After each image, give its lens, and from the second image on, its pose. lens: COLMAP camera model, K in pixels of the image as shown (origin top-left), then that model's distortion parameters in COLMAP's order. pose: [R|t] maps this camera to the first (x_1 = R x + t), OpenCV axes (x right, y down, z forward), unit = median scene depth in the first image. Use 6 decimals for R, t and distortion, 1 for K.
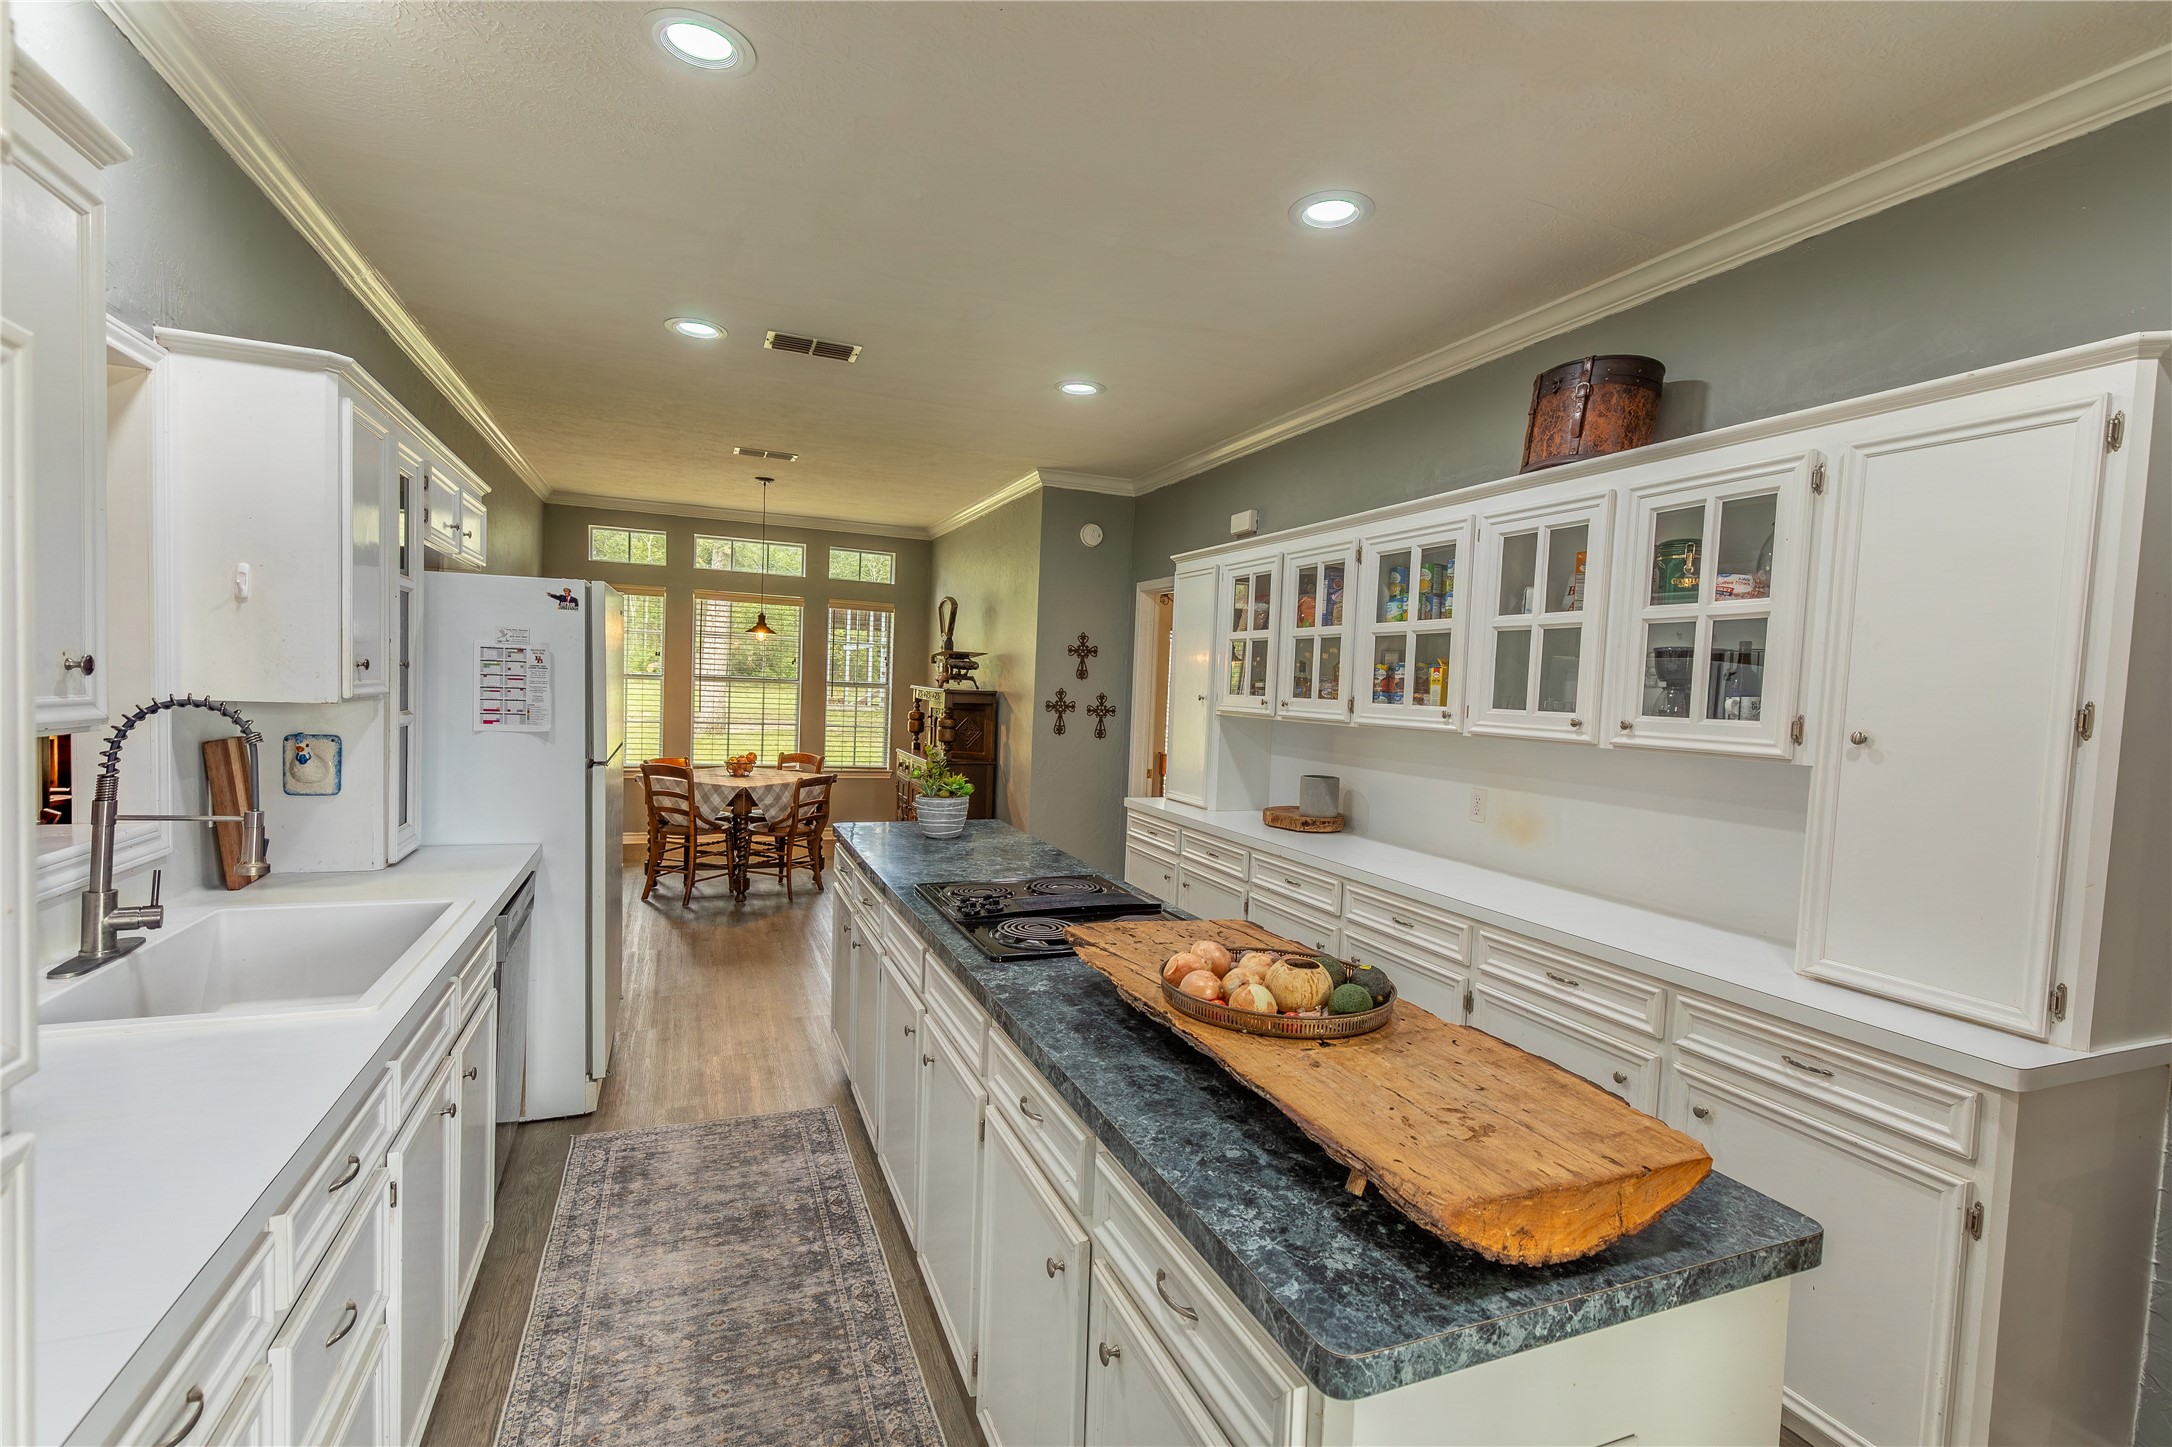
lens RADIAL K [[980.4, 0, 1104.8], [0, 980.4, 729.3], [0, 0, 1]] dist [0.010172, -0.003794]
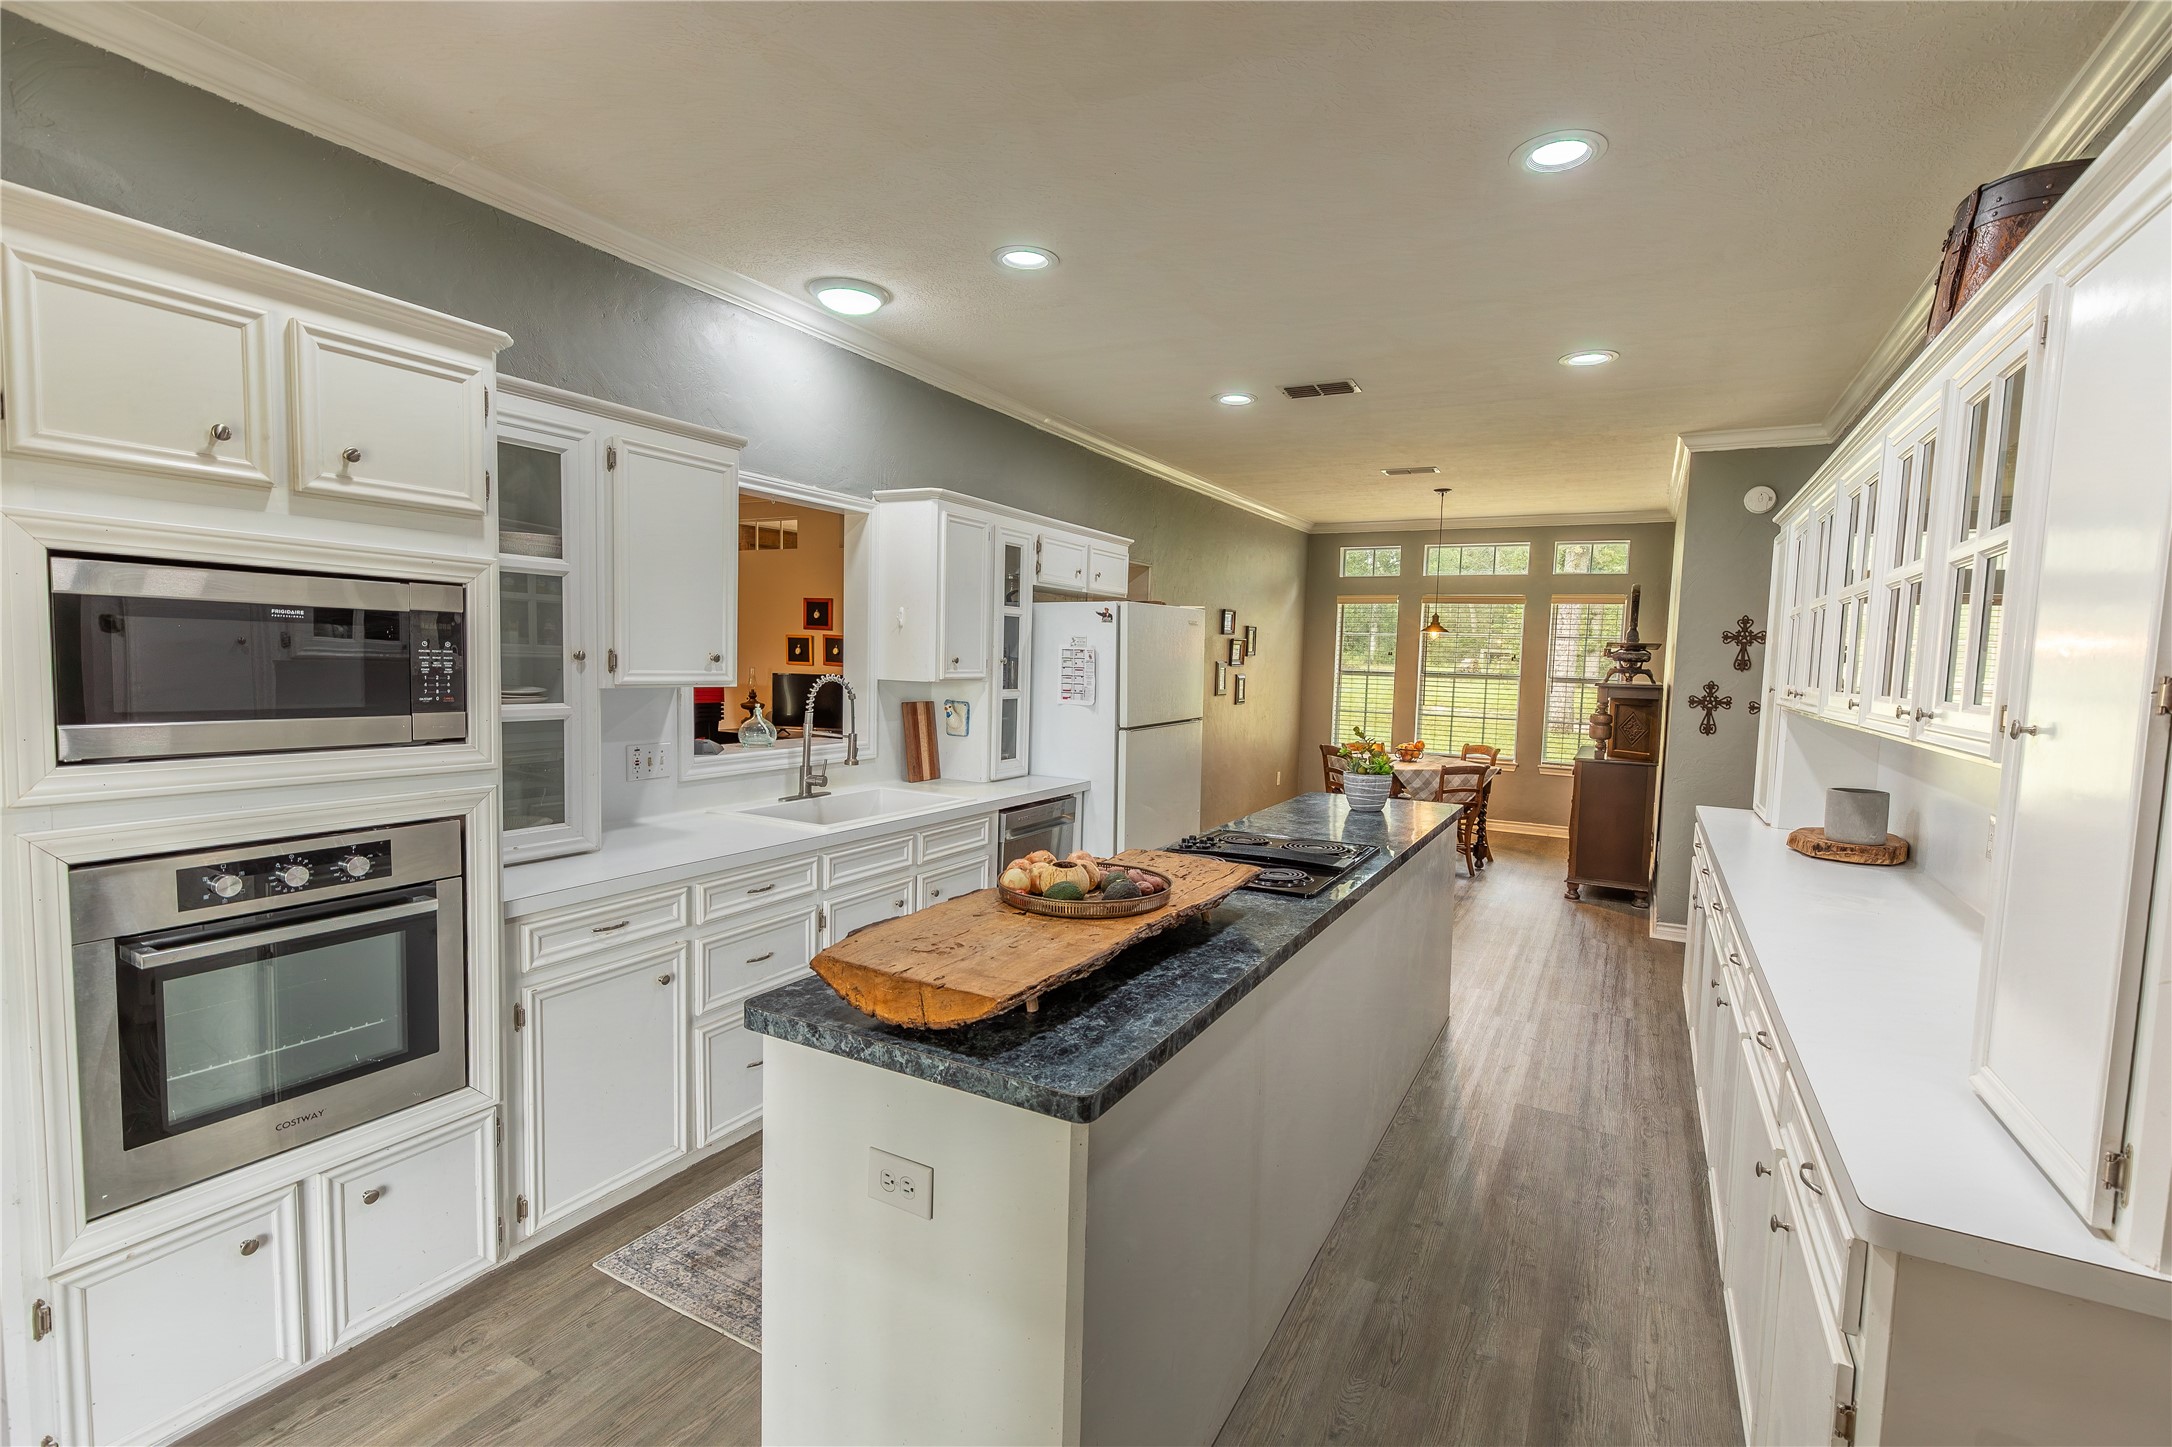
lens RADIAL K [[973.3, 0, 1120.6], [0, 973.3, 723.1], [0, 0, 1]] dist [0.011446, -0.000141]
pose [[0.638118, 0.031169, -0.769308, 0.287372], [-0.037758, 0.999245, 0.009165, 0.006980], [0.769013, 0.023199, 0.638813, 0.046184]]
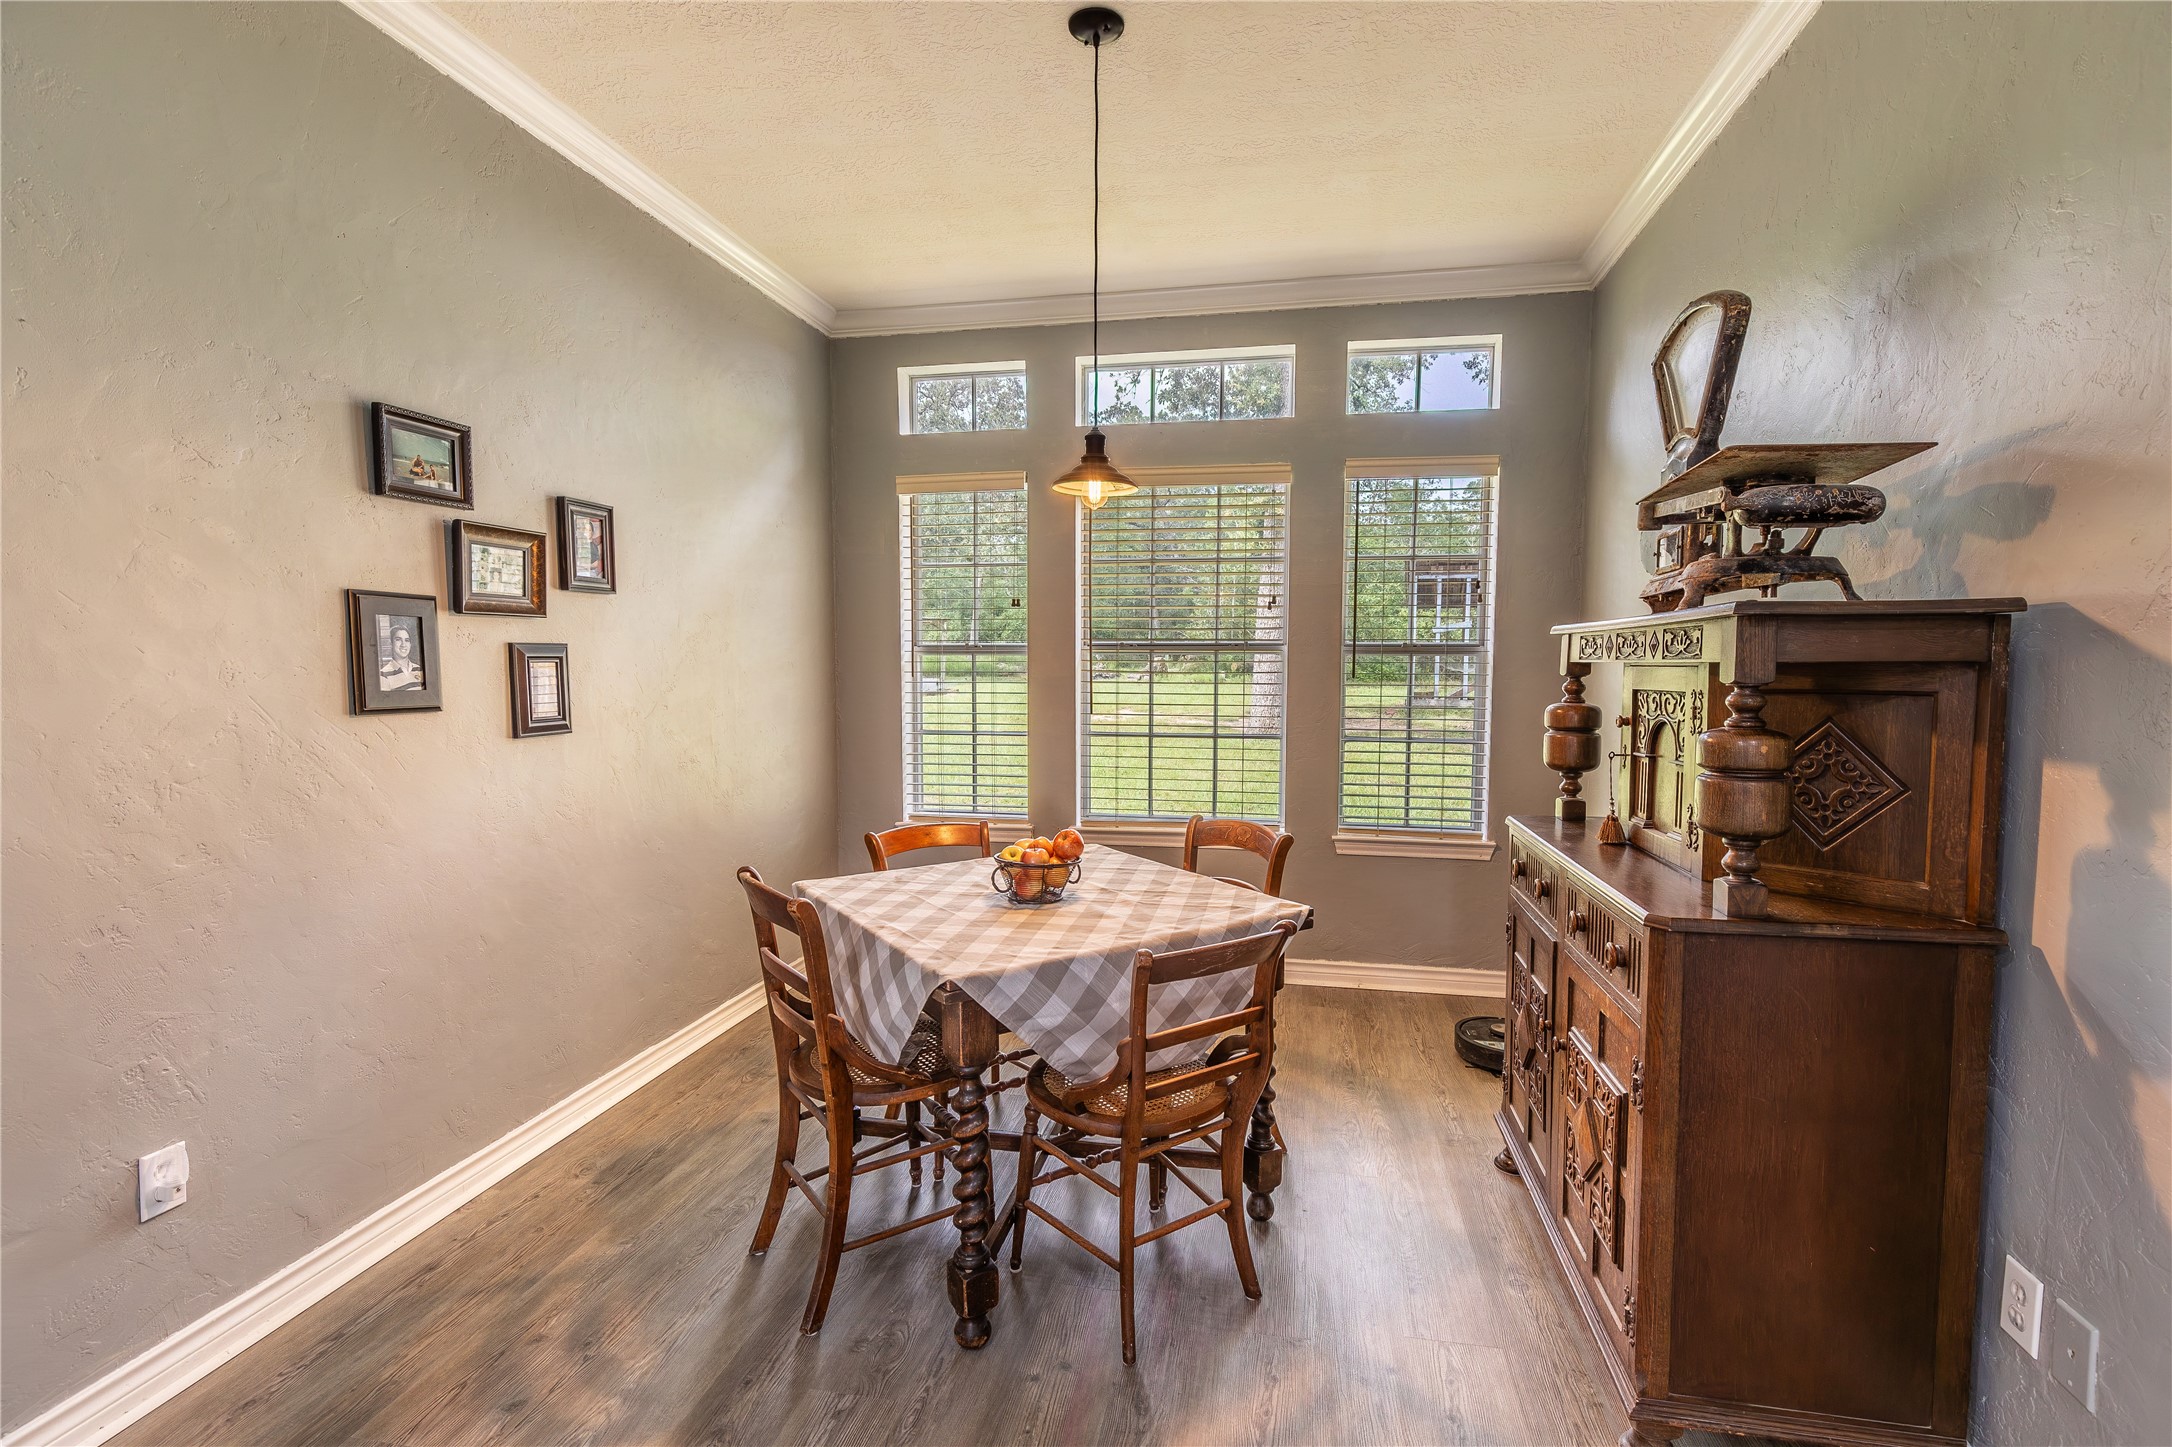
lens RADIAL K [[1003.9, 0, 1088.9], [0, 1003.9, 754.2], [0, 0, 1]] dist [0.001738, -0.000098]
pose [[0.829425, 0.009136, -0.558544, -0.167903], [0.005561, 0.999682, 0.024609, -0.013128], [0.558591, -0.023517, 0.829110, 0.768333]]
